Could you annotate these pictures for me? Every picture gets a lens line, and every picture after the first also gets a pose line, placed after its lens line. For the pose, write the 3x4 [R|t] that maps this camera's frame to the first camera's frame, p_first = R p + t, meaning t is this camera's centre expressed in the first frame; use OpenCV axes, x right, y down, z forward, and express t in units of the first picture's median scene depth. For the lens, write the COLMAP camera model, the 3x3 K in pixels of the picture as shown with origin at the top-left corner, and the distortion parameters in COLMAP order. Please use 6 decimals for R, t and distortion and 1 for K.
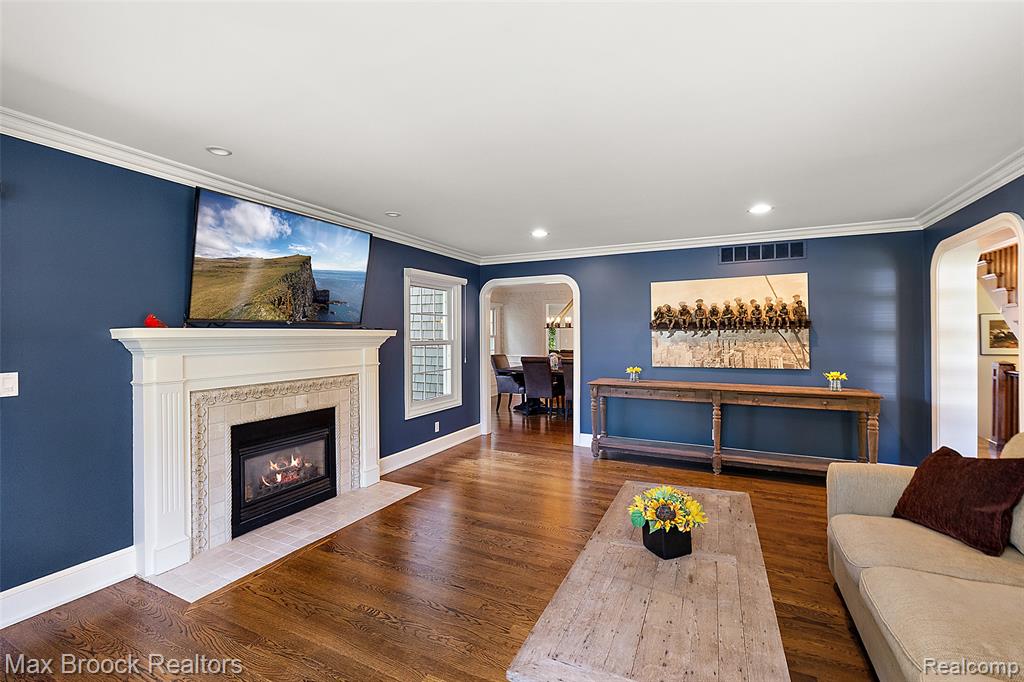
lens RADIAL K [[441.6, 0, 511.5], [0, 441.6, 335.3], [0, 0, 1]] dist [-0.001818, 0.000197]
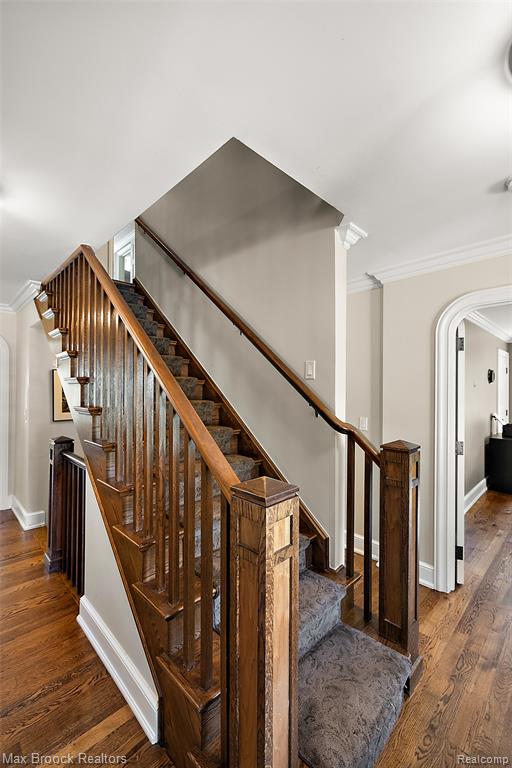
lens RADIAL K [[331.2, 0, 256.0], [0, 331.2, 384.8], [0, 0, 1]] dist [-0.001818, 0.000197]
pose [[0.324689, 0.013187, 0.945729, 0.720693], [-0.005738, 0.999912, -0.011973, -0.019089], [-0.945804, -0.001539, 0.324736, 0.538975]]
